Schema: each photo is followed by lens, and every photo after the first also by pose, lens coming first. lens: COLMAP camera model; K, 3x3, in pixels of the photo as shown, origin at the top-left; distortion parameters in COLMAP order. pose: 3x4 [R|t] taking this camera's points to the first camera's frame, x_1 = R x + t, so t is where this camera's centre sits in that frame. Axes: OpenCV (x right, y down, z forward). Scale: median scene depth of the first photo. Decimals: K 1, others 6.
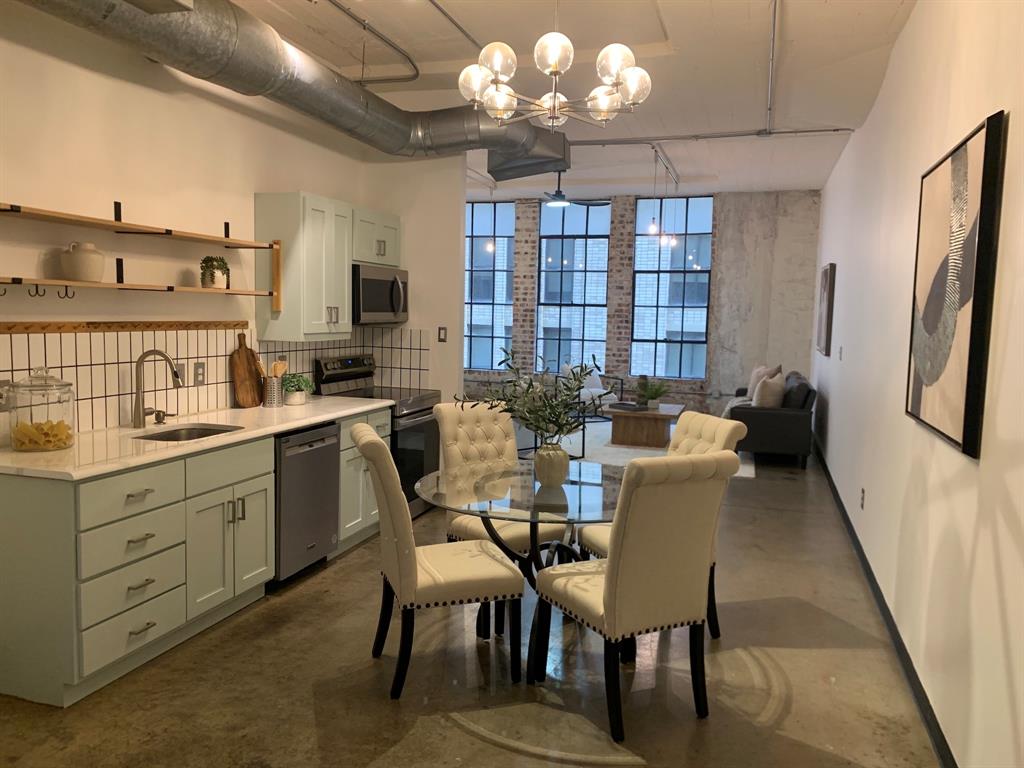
lens RADIAL K [[778.3, 0, 517.4], [0, 778.3, 388.0], [0, 0, 1]] dist [0.053234, -0.072889]
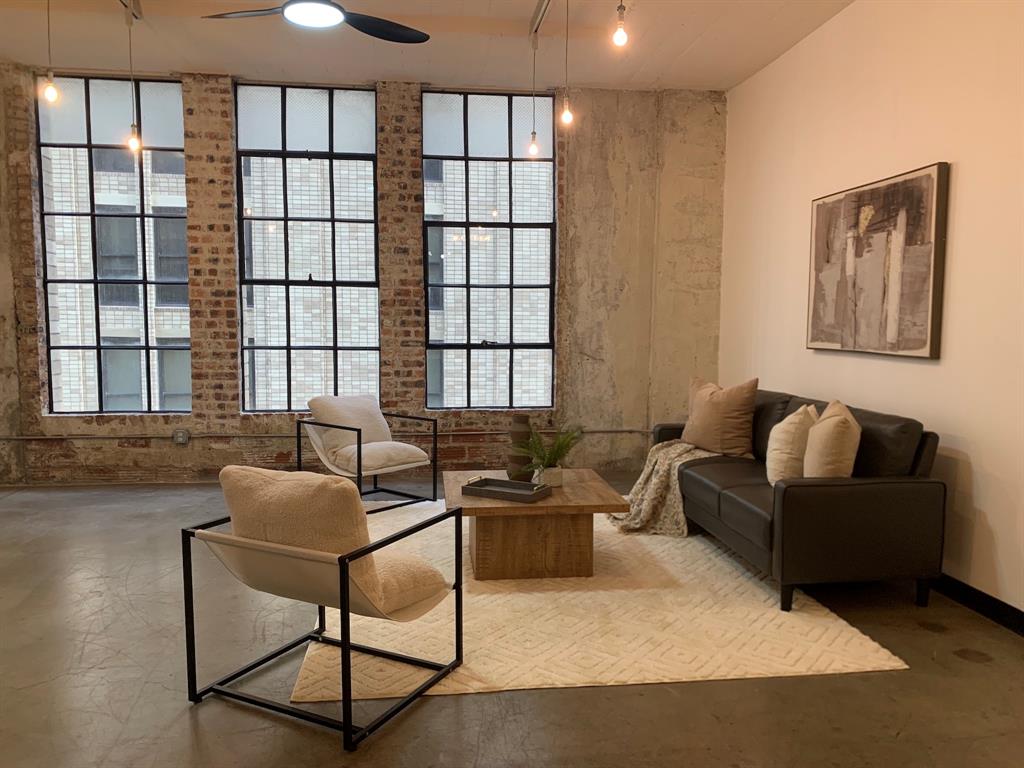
lens RADIAL K [[778.3, 0, 518.4], [0, 778.3, 390.1], [0, 0, 1]] dist [0.053234, -0.072889]
pose [[0.910279, -0.052575, 0.410643, -0.051540], [0.058364, 0.998294, -0.001564, -0.052848], [-0.409860, 0.025390, 0.911795, 0.986282]]
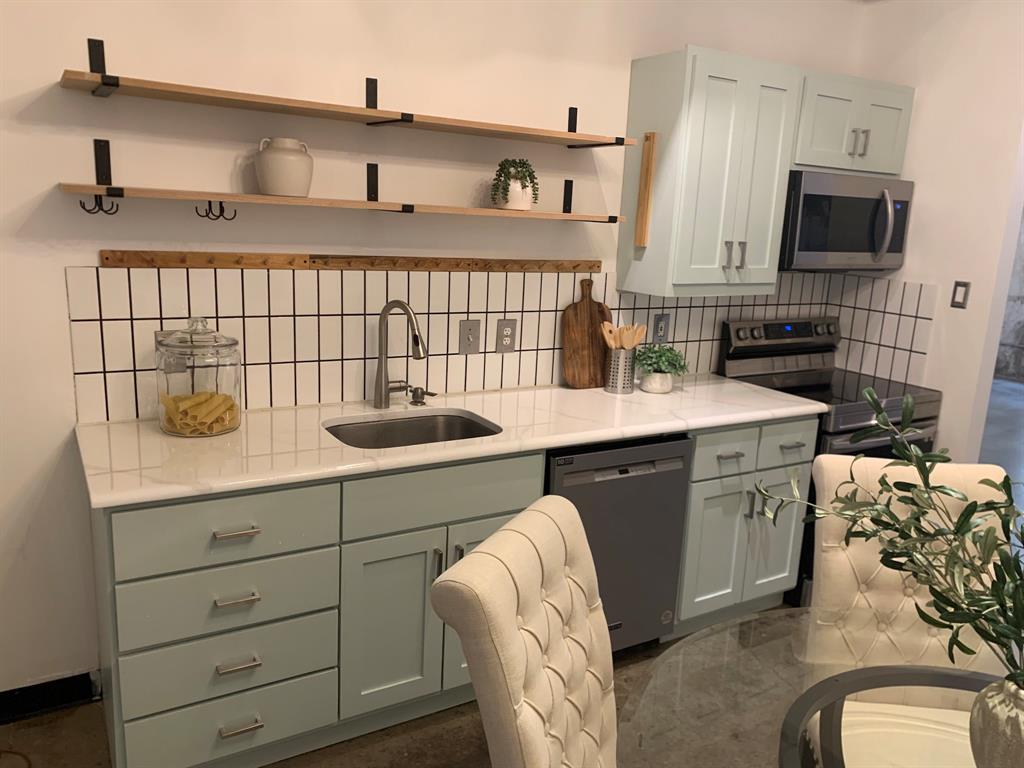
lens RADIAL K [[778.3, 0, 526.0], [0, 778.3, 390.1], [0, 0, 1]] dist [0.053234, -0.072889]
pose [[0.750000, 0.150603, -0.644064, 0.051041], [-0.091837, 0.988012, 0.124086, -0.047525], [0.655031, -0.033915, 0.754841, 0.403567]]
